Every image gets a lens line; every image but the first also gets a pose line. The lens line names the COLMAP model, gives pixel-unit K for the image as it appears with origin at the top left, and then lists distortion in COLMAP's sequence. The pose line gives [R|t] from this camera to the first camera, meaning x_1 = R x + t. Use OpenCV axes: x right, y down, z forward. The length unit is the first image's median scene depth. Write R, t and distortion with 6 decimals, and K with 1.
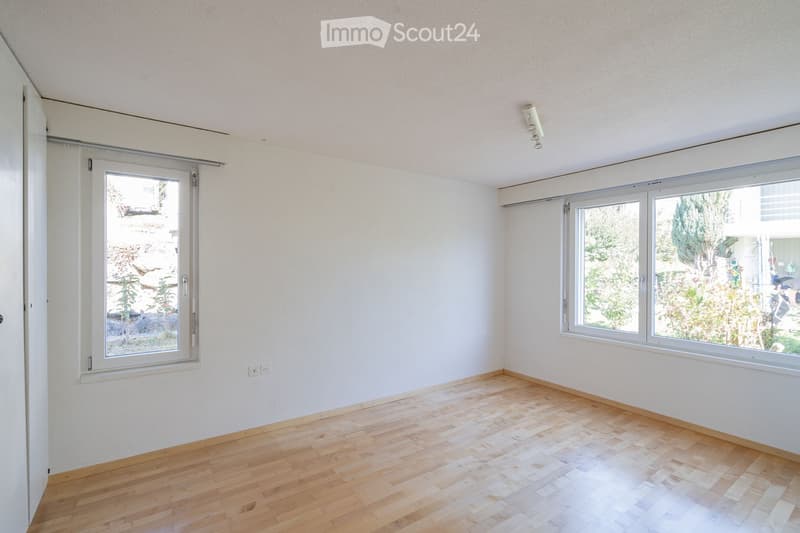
lens RADIAL K [[366.5, 0, 398.7], [0, 366.5, 266.4], [0, 0, 1]] dist [-0.001407, 0.002113]
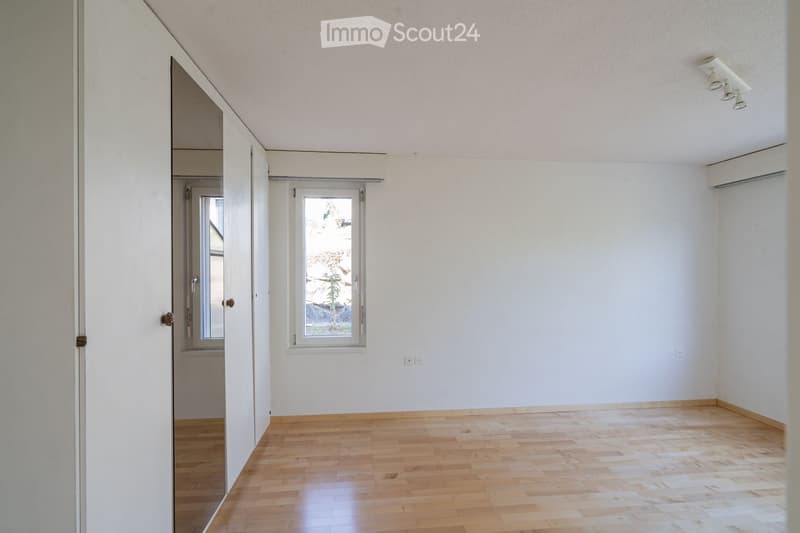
lens RADIAL K [[366.5, 0, 394.7], [0, 366.5, 269.0], [0, 0, 1]] dist [-0.001407, 0.002113]
pose [[0.874132, -0.002514, -0.485681, 0.123166], [0.005616, 0.999972, 0.004932, -0.001366], [0.485656, -0.007038, 0.874122, -0.000924]]
